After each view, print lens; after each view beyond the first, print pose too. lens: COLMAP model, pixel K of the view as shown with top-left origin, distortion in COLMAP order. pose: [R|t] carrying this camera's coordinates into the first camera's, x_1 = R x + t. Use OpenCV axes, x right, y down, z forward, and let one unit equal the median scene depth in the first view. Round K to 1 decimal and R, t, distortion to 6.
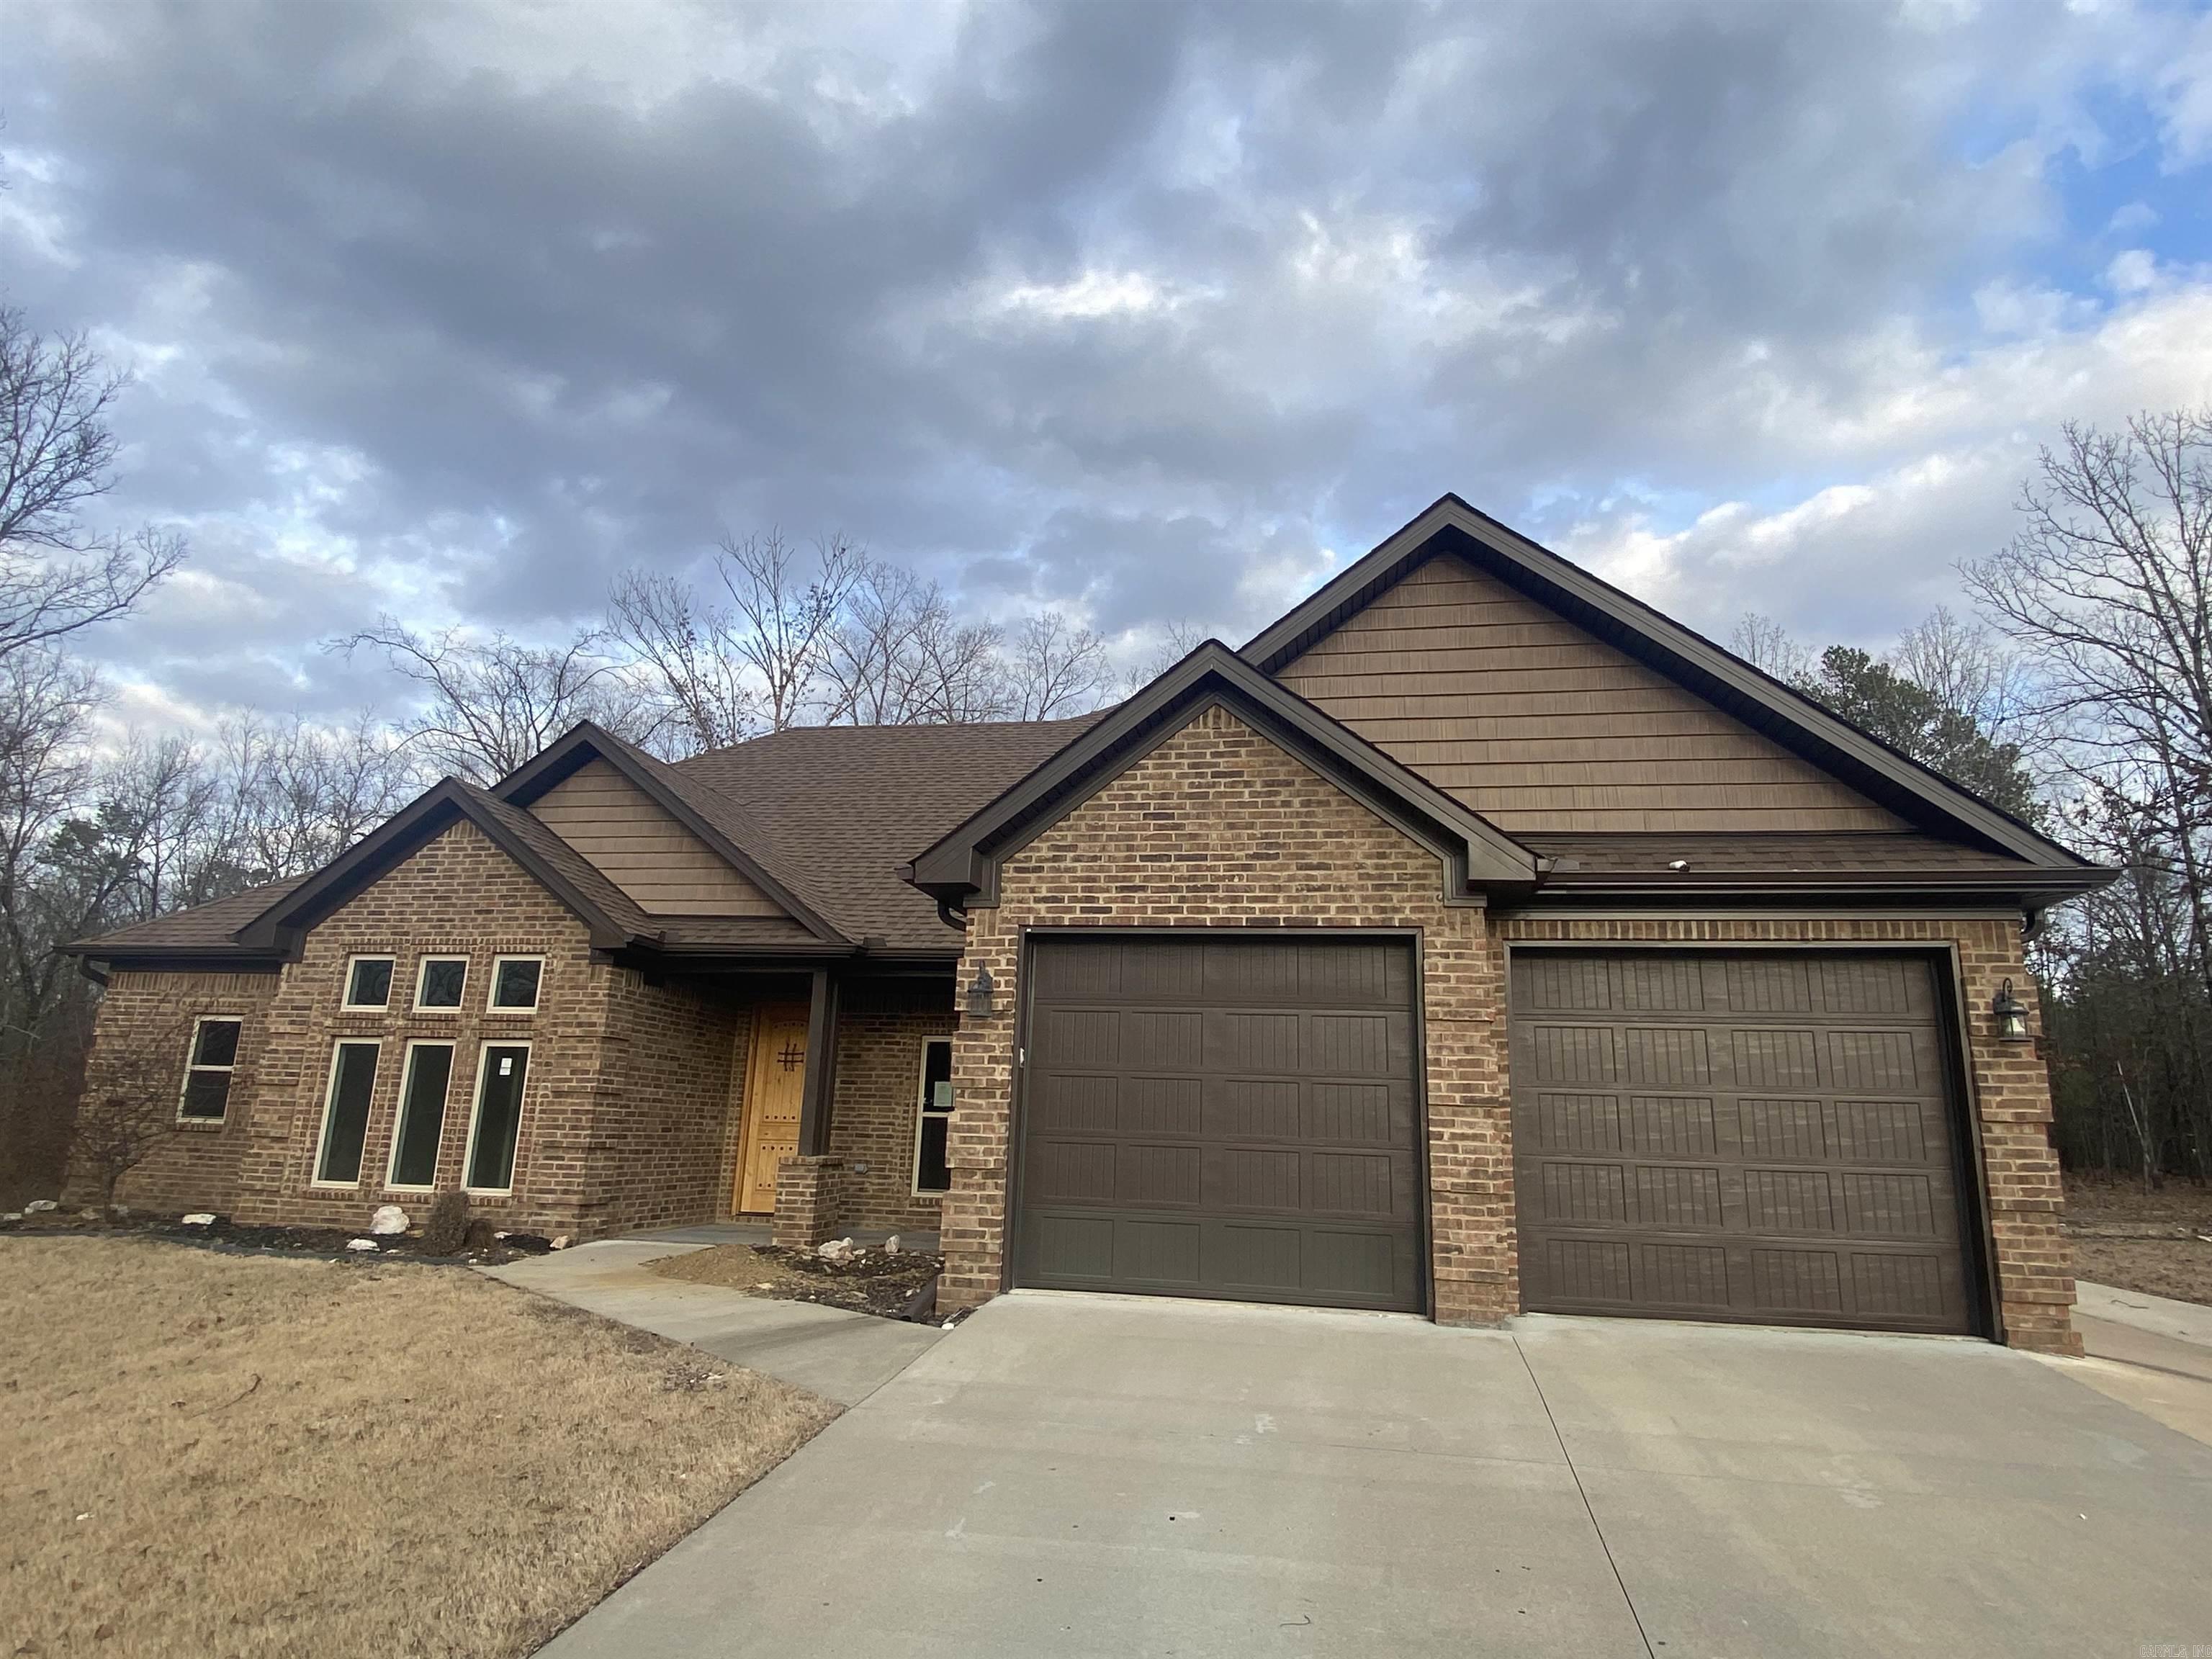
lens RADIAL K [[1288.2, 0, 1100.9], [0, 1288.2, 812.3], [0, 0, 1]] dist [0.081813, -0.096610]
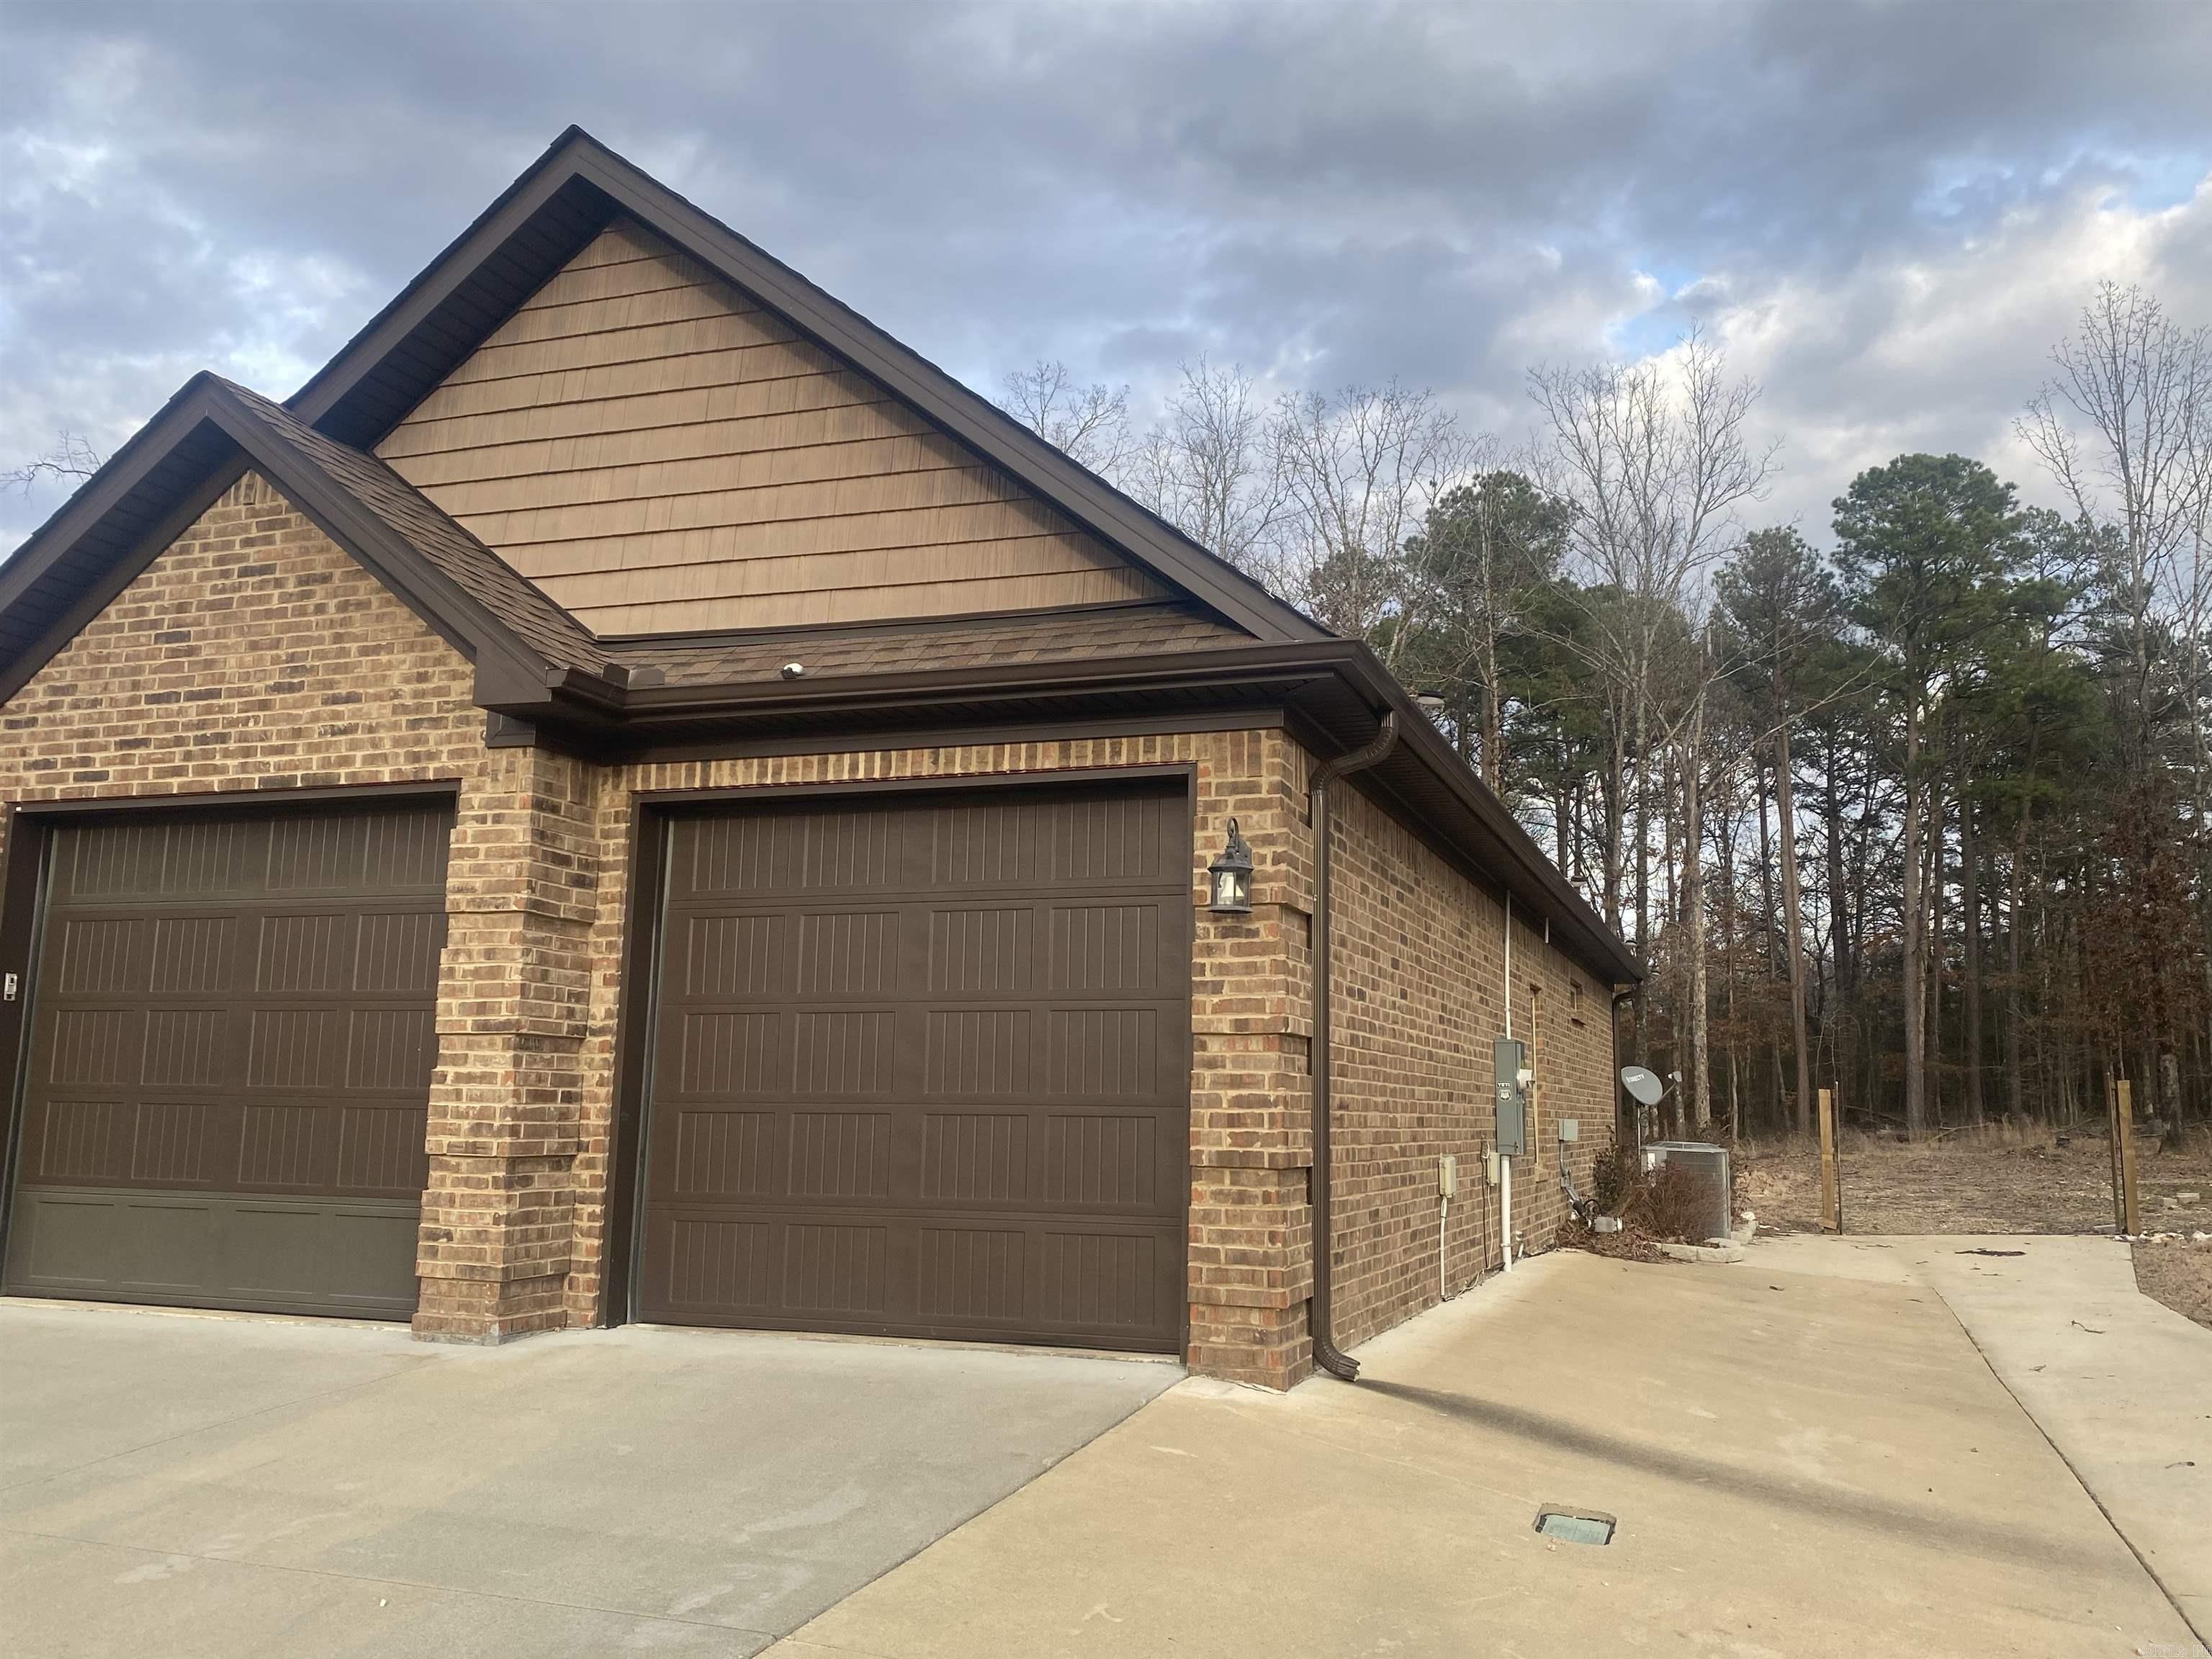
lens RADIAL K [[1813.3, 0, 1173.9], [0, 1813.3, 821.6], [0, 0, 1]] dist [0.012640, -0.016827]
pose [[0.991066, -0.039565, -0.127371, 0.718413], [0.050777, 0.994999, 0.086020, 0.046120], [0.123330, -0.091719, 0.988118, 0.097075]]
